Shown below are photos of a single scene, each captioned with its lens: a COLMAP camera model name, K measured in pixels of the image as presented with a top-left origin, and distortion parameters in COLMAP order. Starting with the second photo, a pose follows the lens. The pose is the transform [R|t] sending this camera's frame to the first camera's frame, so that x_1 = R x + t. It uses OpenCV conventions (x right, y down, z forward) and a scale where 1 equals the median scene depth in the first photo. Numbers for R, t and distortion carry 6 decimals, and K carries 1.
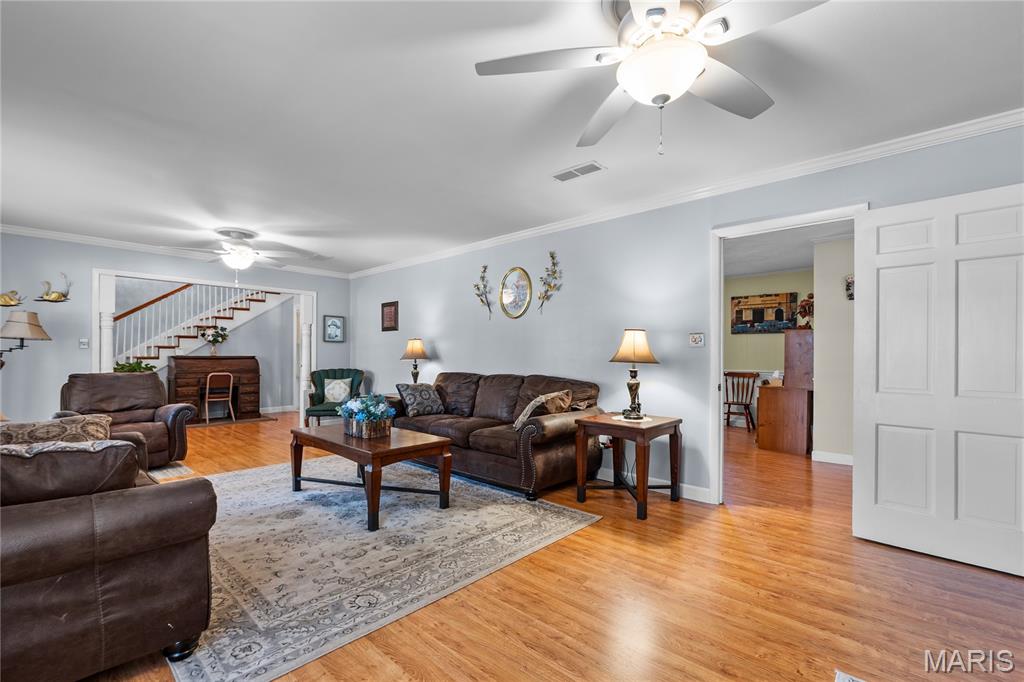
lens RADIAL K [[439.8, 0, 513.5], [0, 439.8, 357.5], [0, 0, 1]] dist [-0.001238, -0.000327]
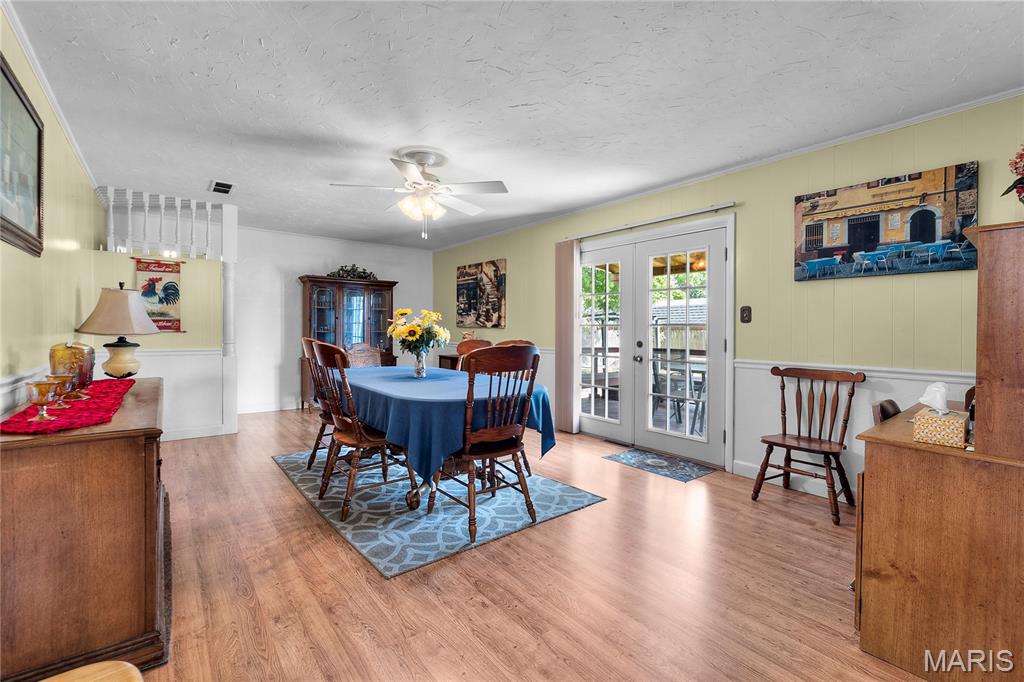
lens RADIAL K [[439.8, 0, 512.3], [0, 439.8, 334.1], [0, 0, 1]] dist [-0.001238, -0.000327]
pose [[0.985886, 0.000329, -0.167418, 0.299361], [-0.000132, 0.999999, 0.001188, -0.000786], [0.167418, -0.001149, 0.985885, 0.535336]]
